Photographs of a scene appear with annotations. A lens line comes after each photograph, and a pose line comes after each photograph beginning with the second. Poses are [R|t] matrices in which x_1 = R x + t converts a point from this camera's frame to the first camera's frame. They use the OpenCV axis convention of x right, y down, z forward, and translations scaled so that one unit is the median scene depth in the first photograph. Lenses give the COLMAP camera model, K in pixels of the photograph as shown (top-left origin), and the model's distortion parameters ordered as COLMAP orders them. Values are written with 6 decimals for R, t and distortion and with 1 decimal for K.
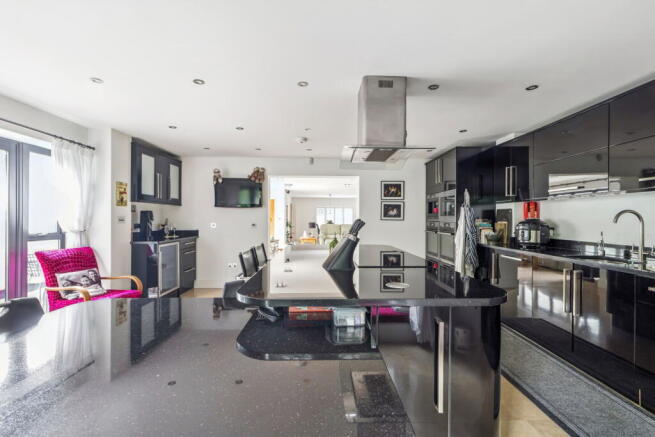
lens RADIAL K [[303.3, 0, 327.5], [0, 303.3, 218.5], [0, 0, 1]] dist [0.001934, 0.000090]
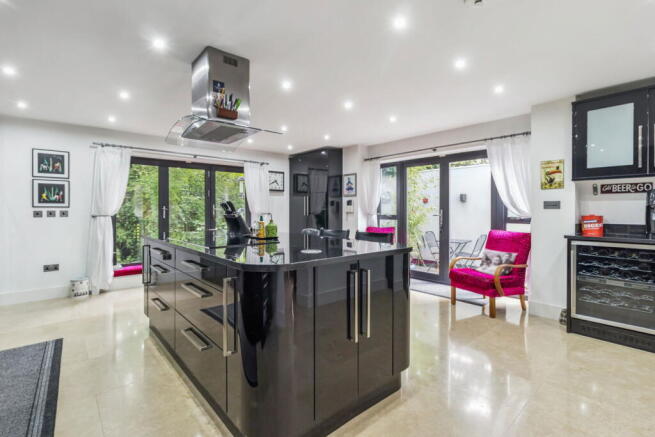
lens RADIAL K [[303.3, 0, 327.5], [0, 303.3, 218.5], [0, 0, 1]] dist [0.001934, 0.000090]
pose [[-0.765721, 0.009844, -0.643098, 0.336879], [-0.004144, 0.999787, 0.020239, 0.026752], [0.643160, 0.018162, -0.765516, 1.245042]]
